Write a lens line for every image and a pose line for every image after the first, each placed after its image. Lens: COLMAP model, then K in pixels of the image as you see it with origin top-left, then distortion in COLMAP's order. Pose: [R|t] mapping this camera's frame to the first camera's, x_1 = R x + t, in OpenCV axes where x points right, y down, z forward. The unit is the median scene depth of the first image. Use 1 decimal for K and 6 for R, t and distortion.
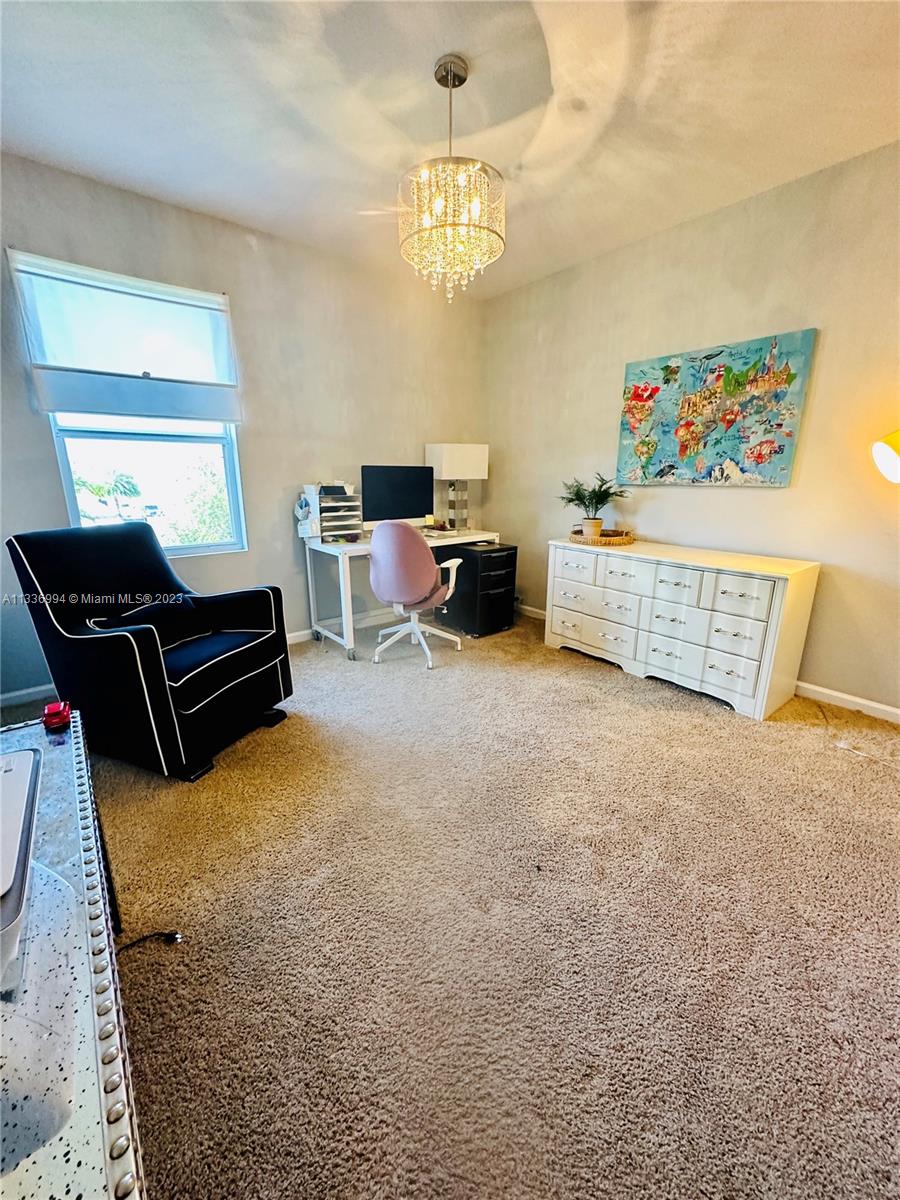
lens RADIAL K [[478.6, 0, 450.0], [0, 478.6, 600.0], [0, 0, 1]] dist [0.001188, -0.000020]
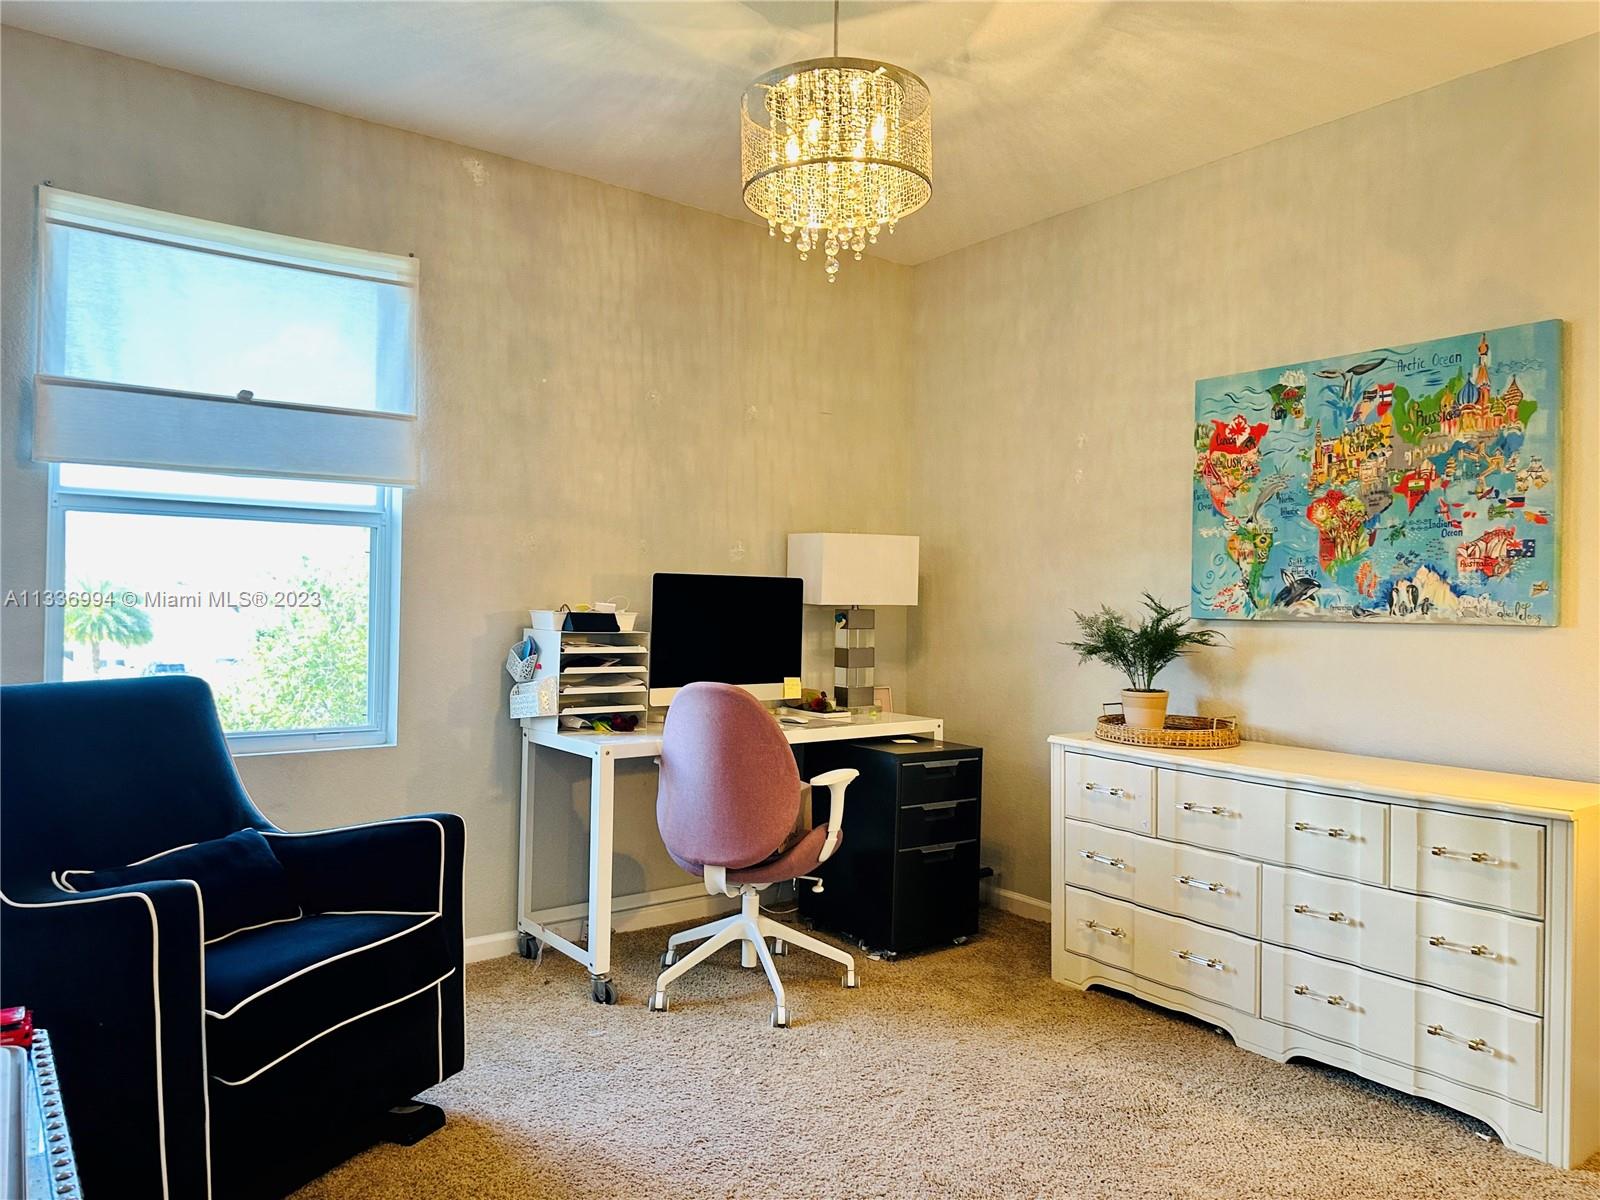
lens RADIAL K [[1125.3, 0, 800.0], [0, 1125.3, 600.0], [0, 0, 1]] dist [0.116928, -0.159358]
pose [[0.998718, 0.014892, -0.048383, 0.021078], [-0.026924, 0.965619, -0.258563, 0.041717], [0.042869, 0.259534, 0.964782, -0.099659]]
